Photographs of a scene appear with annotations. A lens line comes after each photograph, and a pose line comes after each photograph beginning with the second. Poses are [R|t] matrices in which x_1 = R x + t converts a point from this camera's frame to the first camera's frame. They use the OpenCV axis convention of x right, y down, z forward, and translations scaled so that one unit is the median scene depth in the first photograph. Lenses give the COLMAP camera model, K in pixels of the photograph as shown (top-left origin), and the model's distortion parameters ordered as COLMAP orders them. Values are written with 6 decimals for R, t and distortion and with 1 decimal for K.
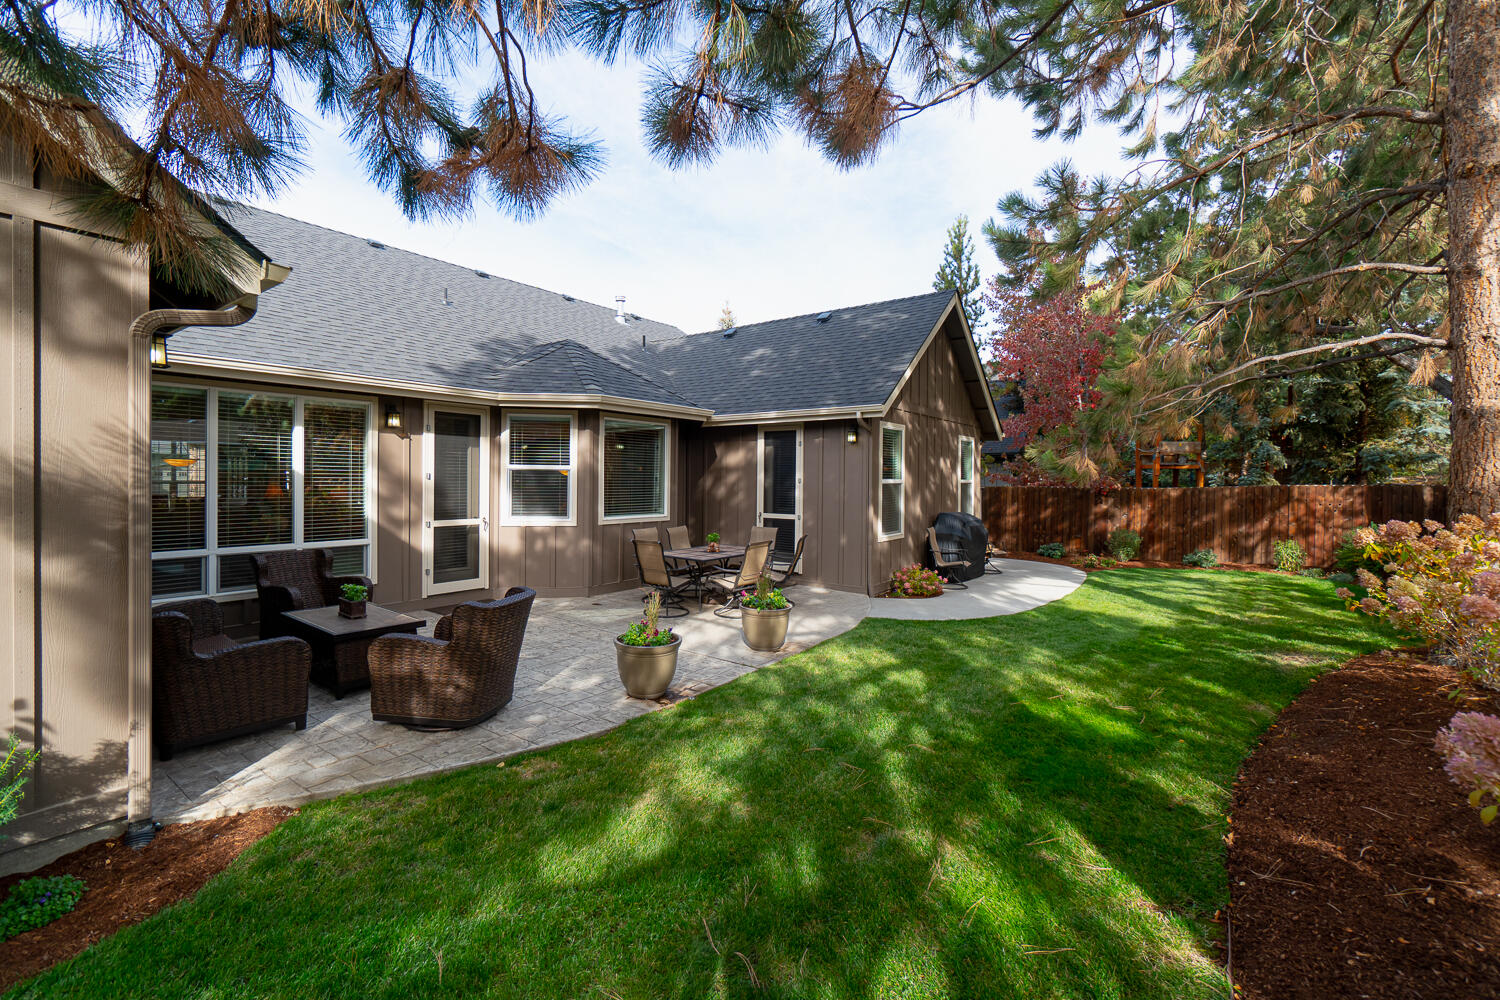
lens RADIAL K [[646.2, 0, 755.0], [0, 646.2, 495.6], [0, 0, 1]] dist [-0.003348, 0.000918]
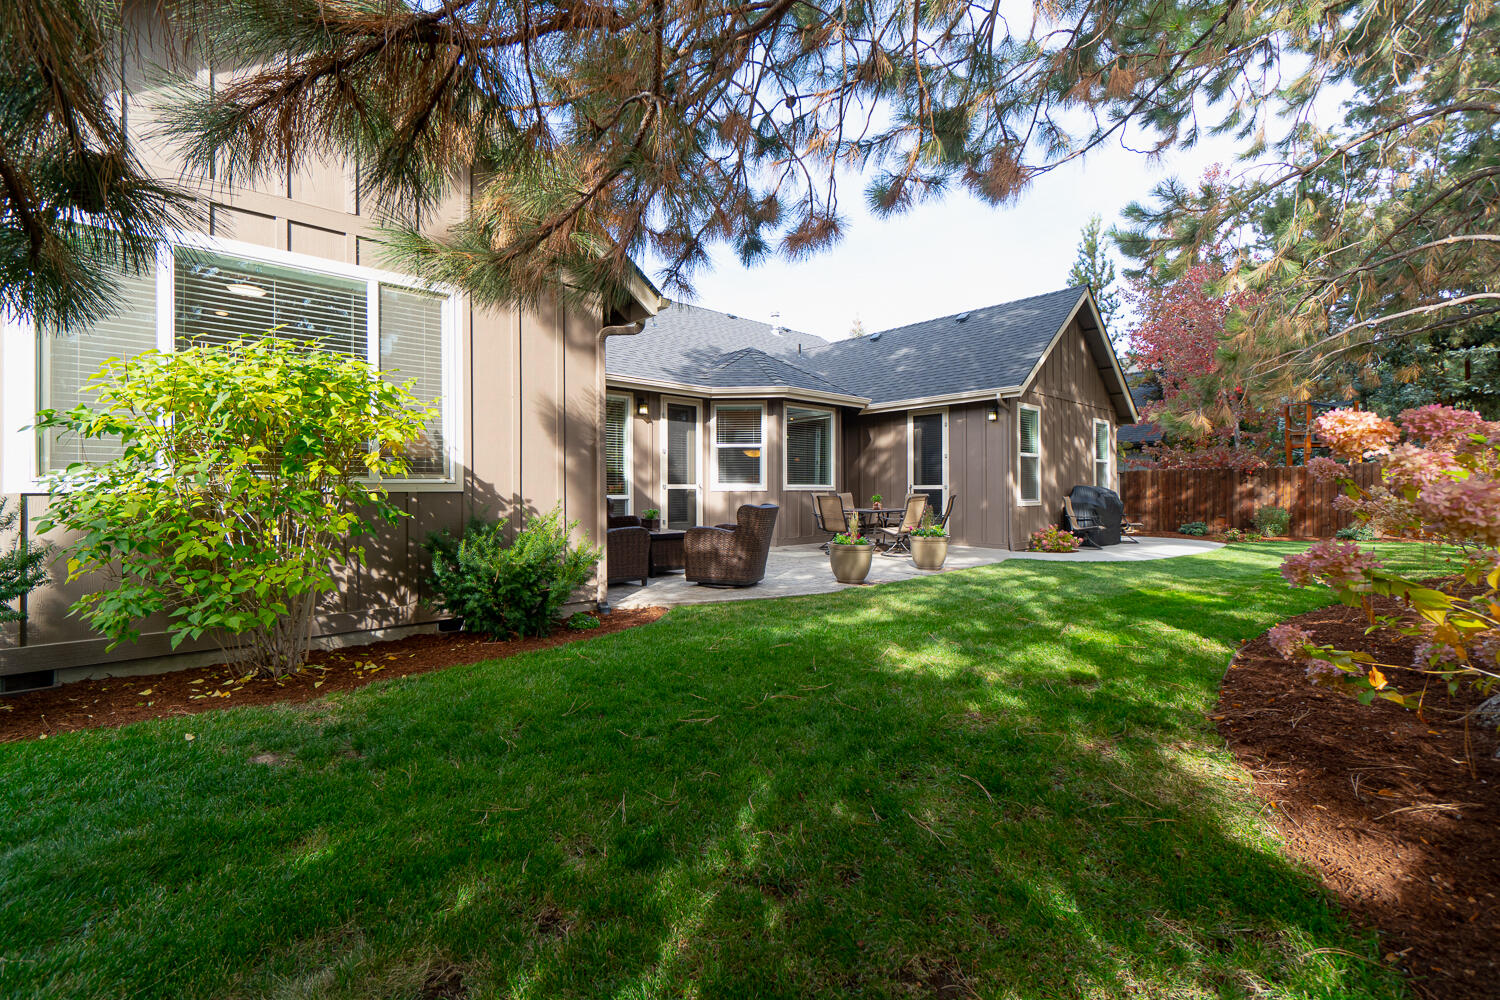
lens RADIAL K [[646.2, 0, 755.0], [0, 646.2, 495.6], [0, 0, 1]] dist [-0.003348, 0.000918]
pose [[0.982038, -0.012047, -0.188300, -0.051765], [0.008142, 0.999736, -0.021500, 0.072681], [0.188509, 0.019580, 0.981876, -0.220803]]
